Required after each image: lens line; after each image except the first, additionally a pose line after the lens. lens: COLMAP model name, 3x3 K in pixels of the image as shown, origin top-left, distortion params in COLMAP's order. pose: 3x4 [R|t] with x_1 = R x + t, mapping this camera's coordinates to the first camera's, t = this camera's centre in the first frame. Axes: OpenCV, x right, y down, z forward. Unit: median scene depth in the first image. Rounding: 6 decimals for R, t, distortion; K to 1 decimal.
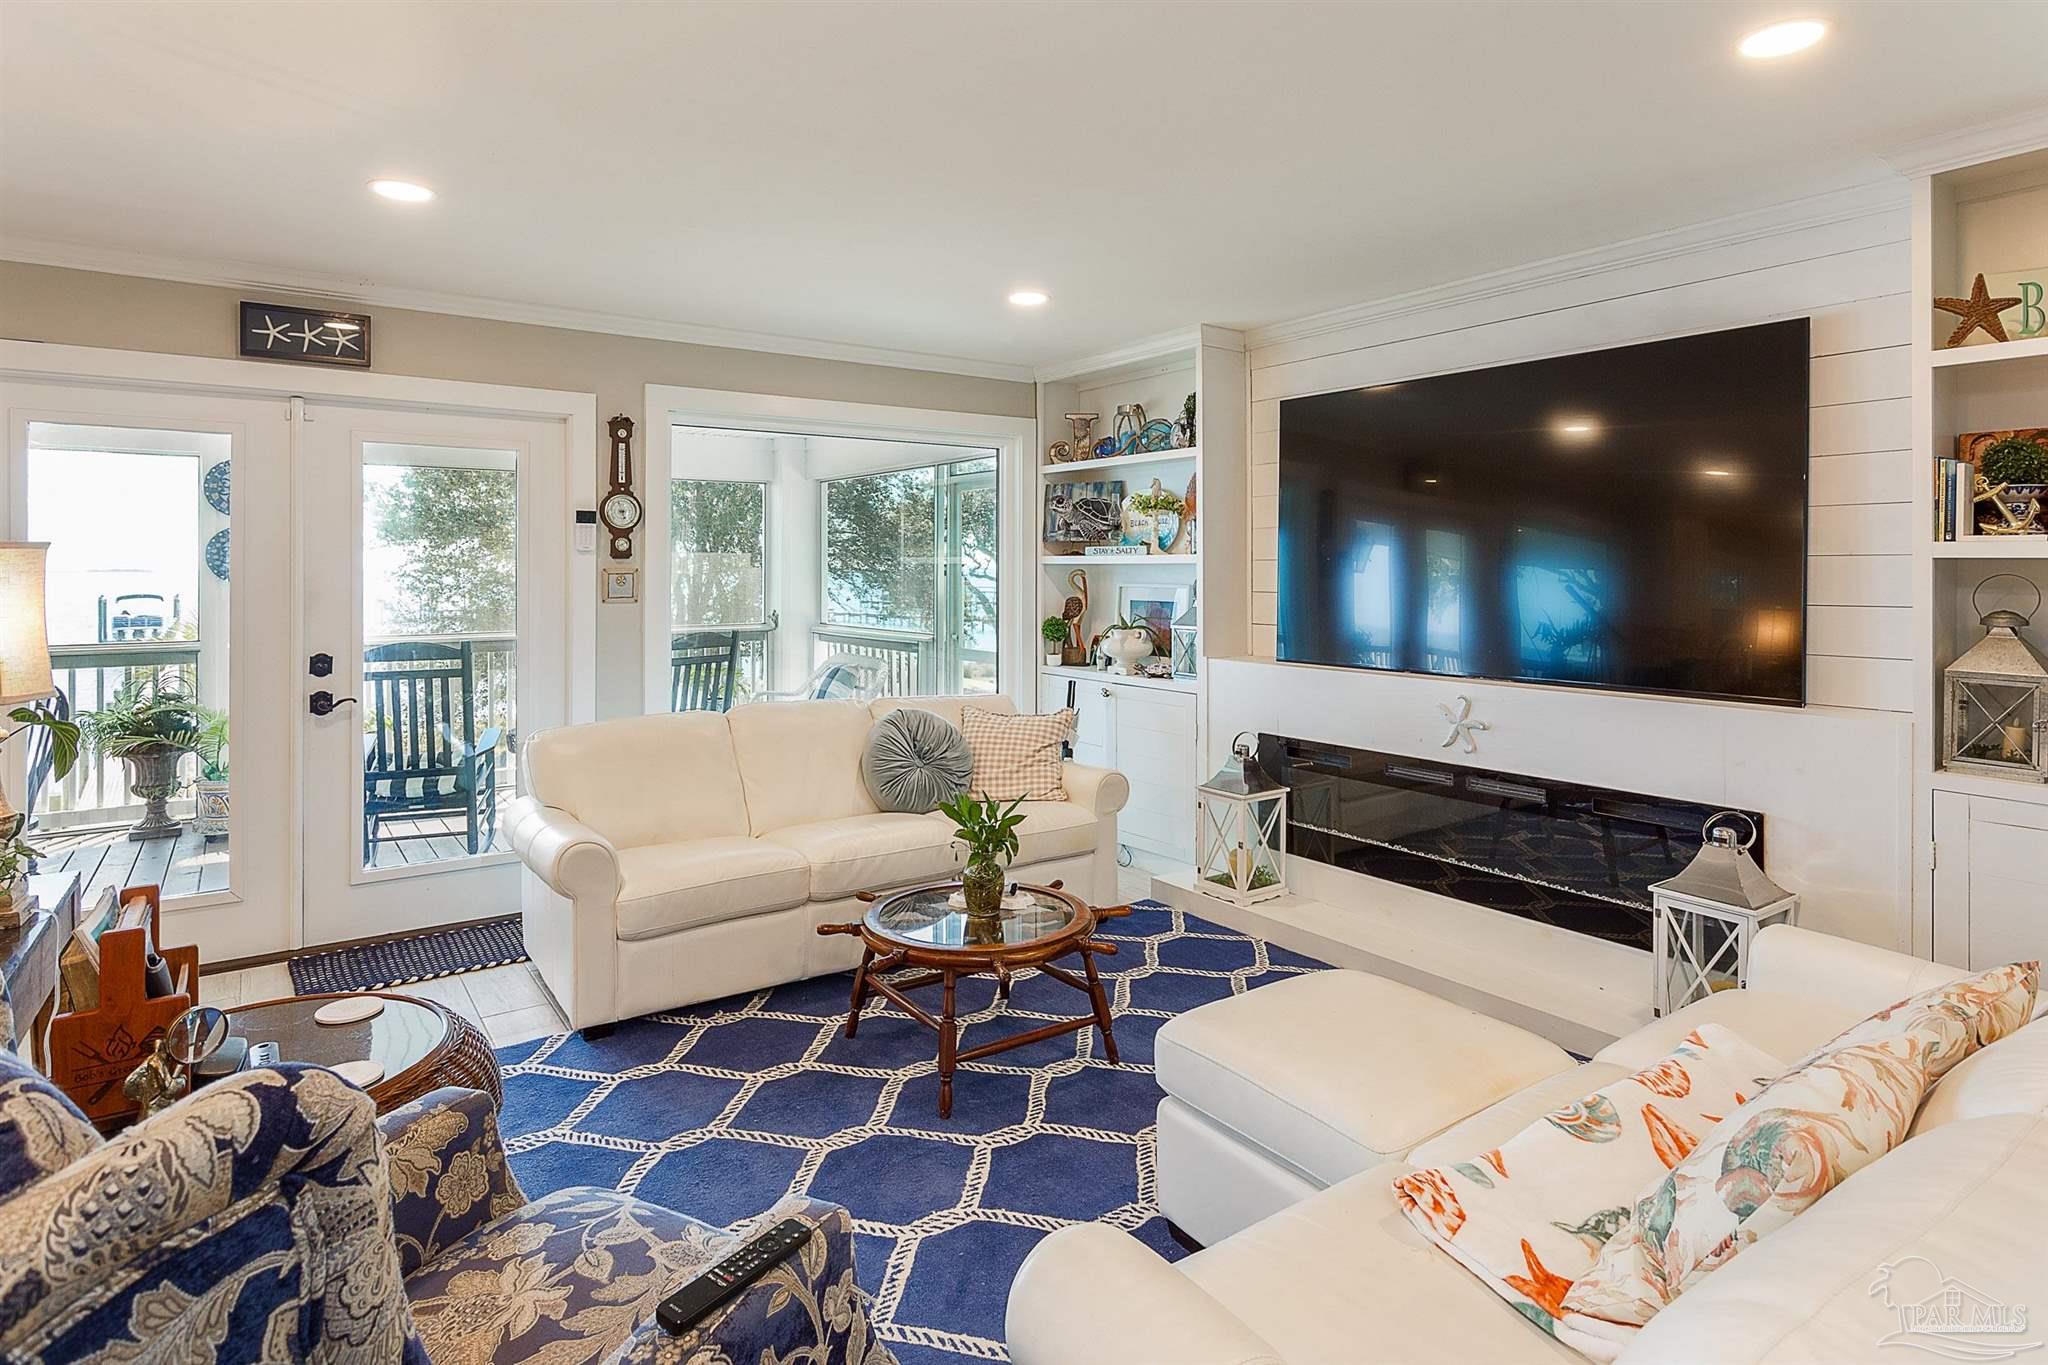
lens RADIAL K [[1086.4, 0, 1023.5], [0, 1086.4, 602.7], [0, 0, 1]] dist [0.001516, 0.000330]
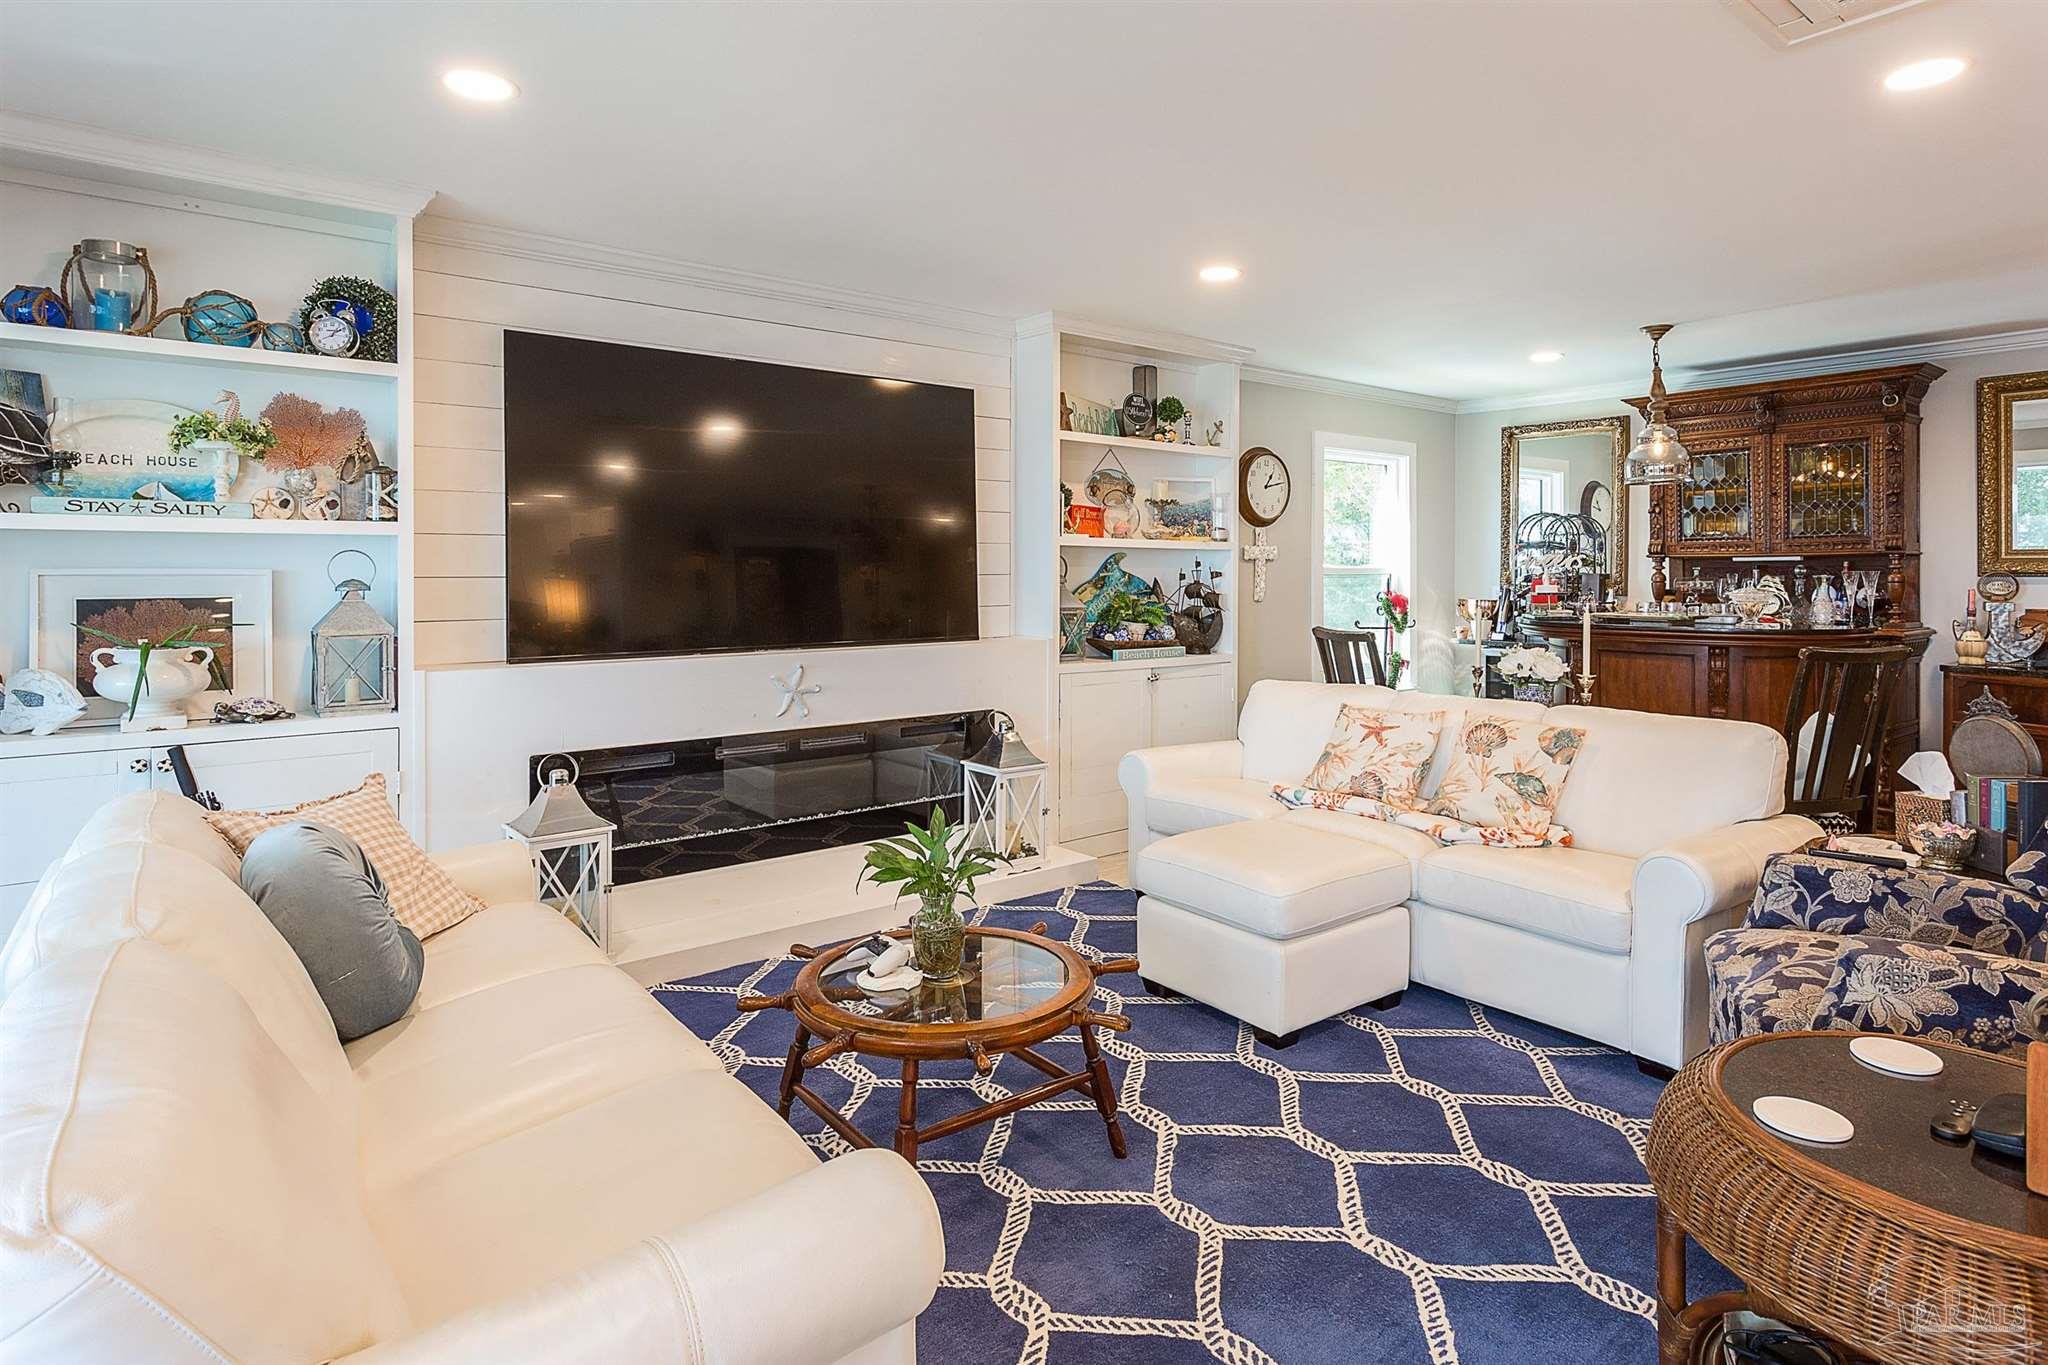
lens RADIAL K [[1086.4, 0, 1037.7], [0, 1086.4, 608.0], [0, 0, 1]] dist [0.001516, 0.000330]
pose [[-0.053615, -0.039432, 0.997783, -0.548642], [0.031244, 0.998665, 0.041146, -0.006338], [-0.998073, 0.033381, -0.052312, 0.646346]]
